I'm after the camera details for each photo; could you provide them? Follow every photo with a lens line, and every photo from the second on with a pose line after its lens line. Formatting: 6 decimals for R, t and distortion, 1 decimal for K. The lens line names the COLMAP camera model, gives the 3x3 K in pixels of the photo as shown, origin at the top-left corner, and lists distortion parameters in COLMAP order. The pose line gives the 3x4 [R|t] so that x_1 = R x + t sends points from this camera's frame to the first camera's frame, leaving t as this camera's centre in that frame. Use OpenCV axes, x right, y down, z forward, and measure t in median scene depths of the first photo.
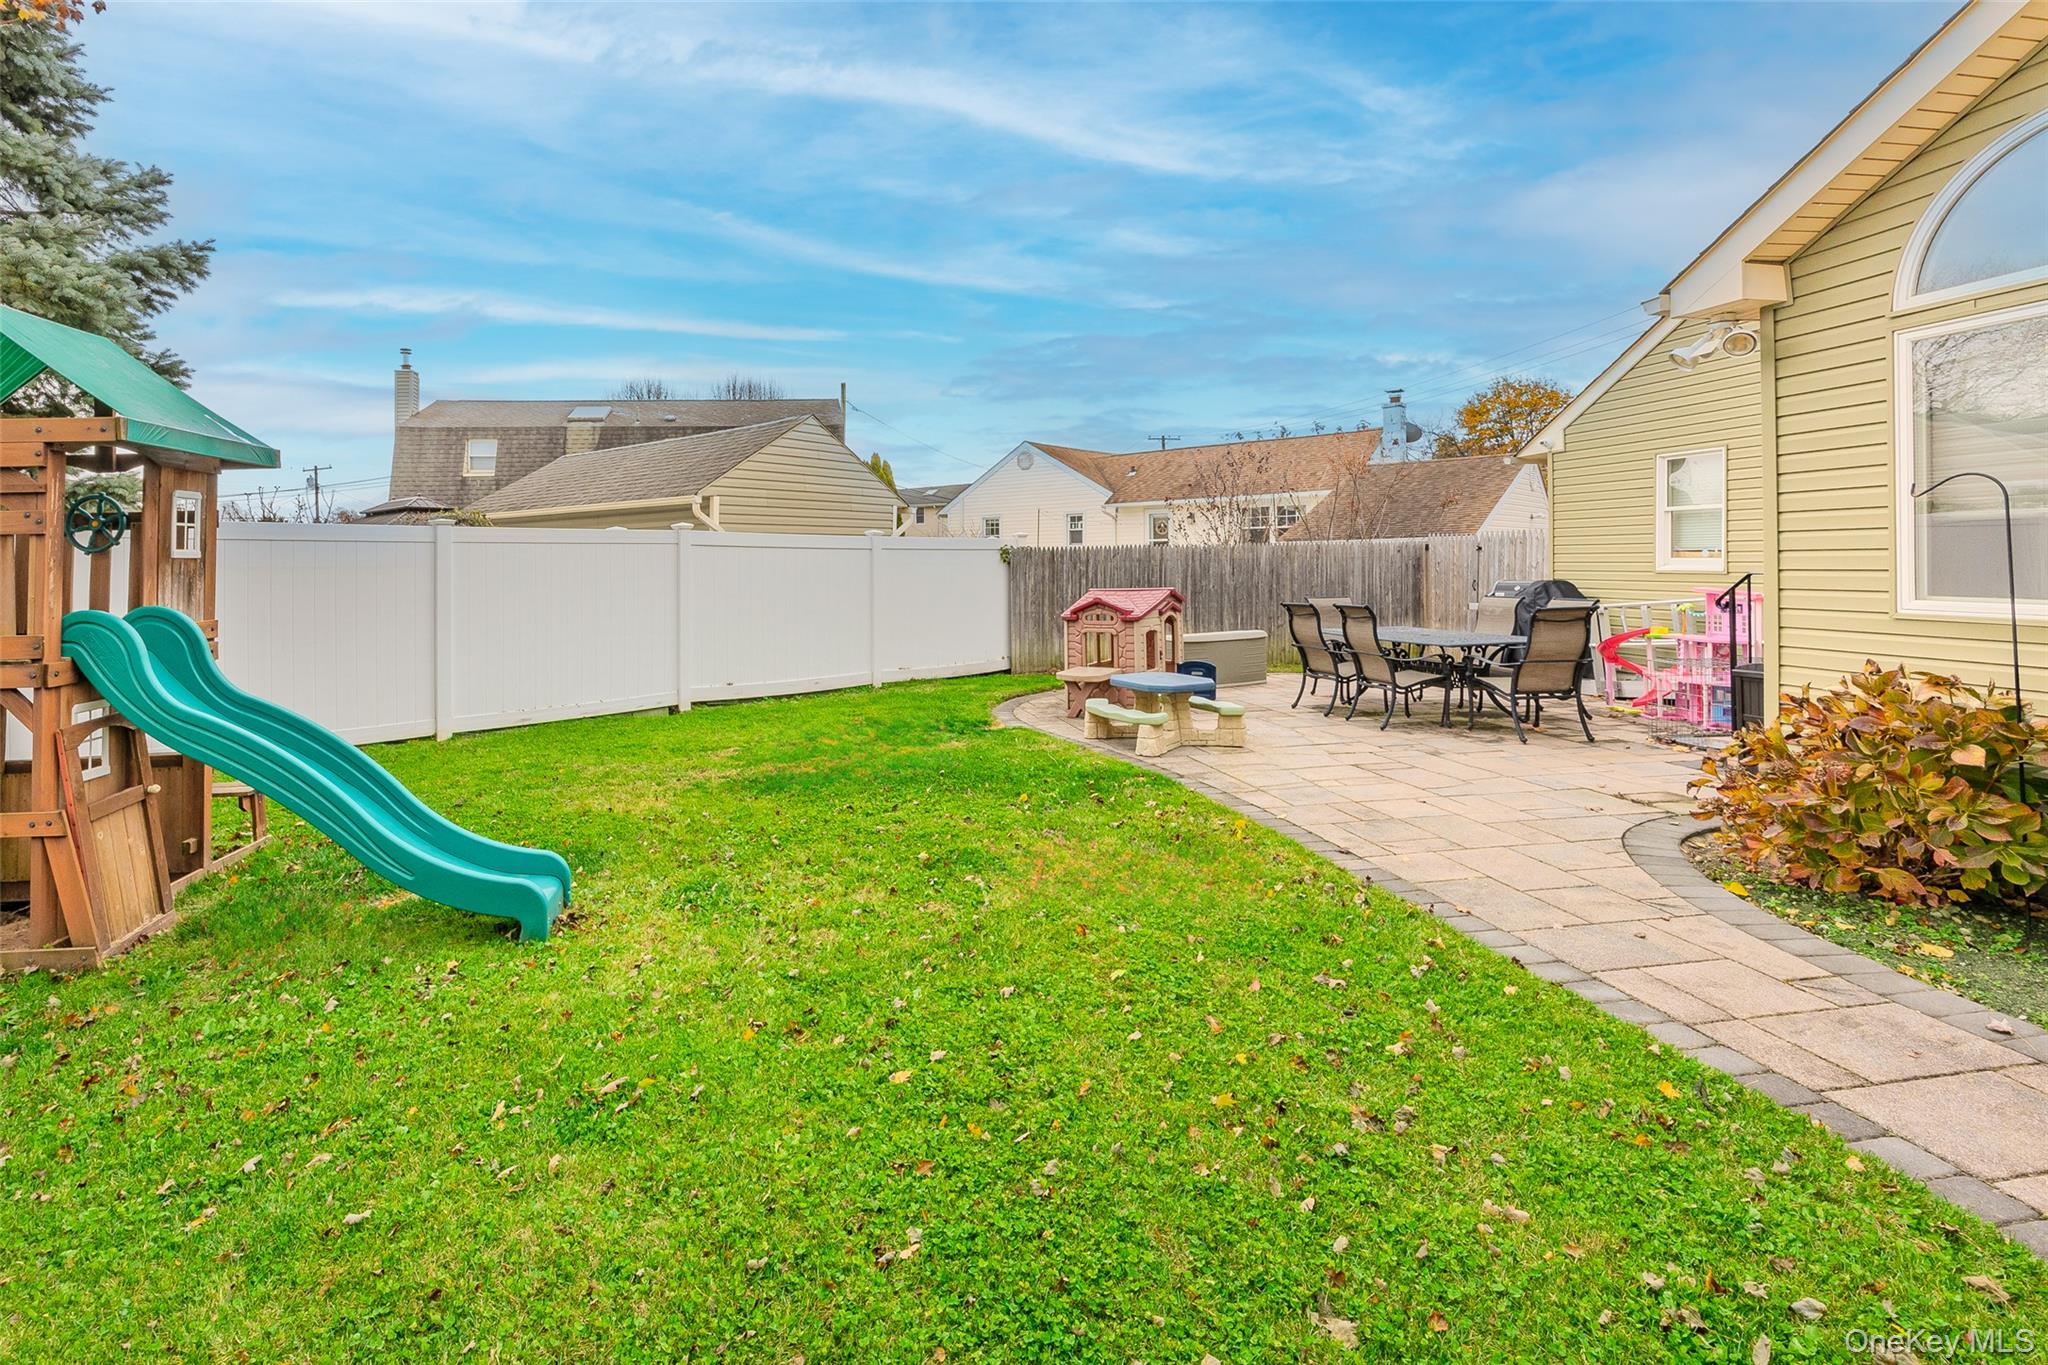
lens RADIAL K [[972.4, 0, 1074.5], [0, 972.4, 557.9], [0, 0, 1]] dist [-0.028241, 0.003251]
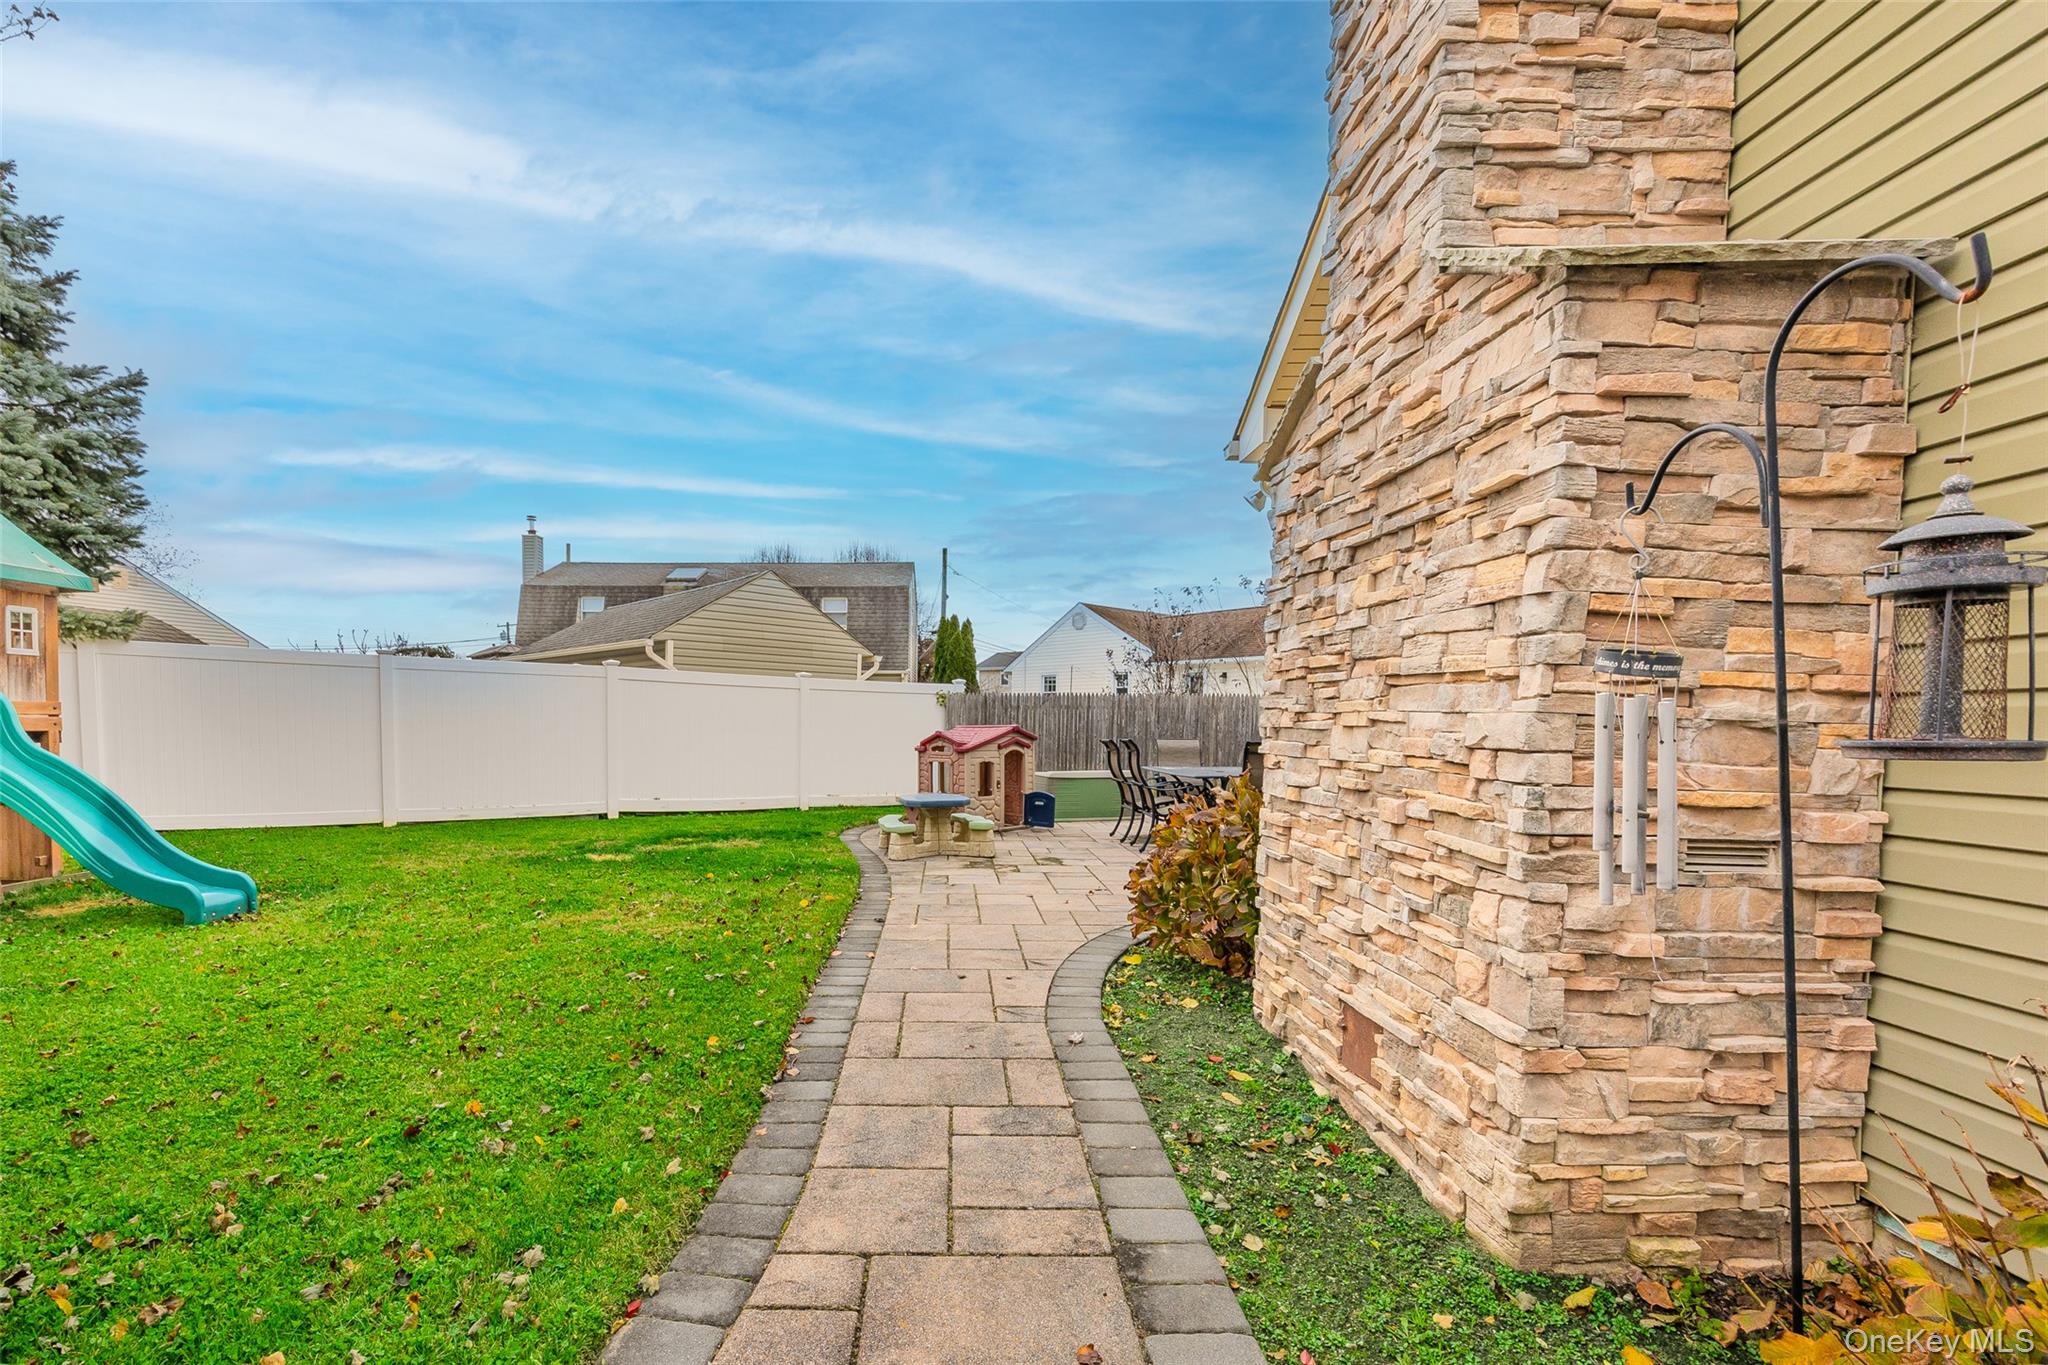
lens RADIAL K [[943.0, 0, 1042.9], [0, 943.0, 778.6], [0, 0, 1]] dist [-0.011975, 0.003013]
pose [[0.986135, 0.031234, -0.162978, 0.254930], [-0.020520, 0.997541, 0.067015, 0.016198], [0.164670, -0.062741, 0.984351, -0.045451]]
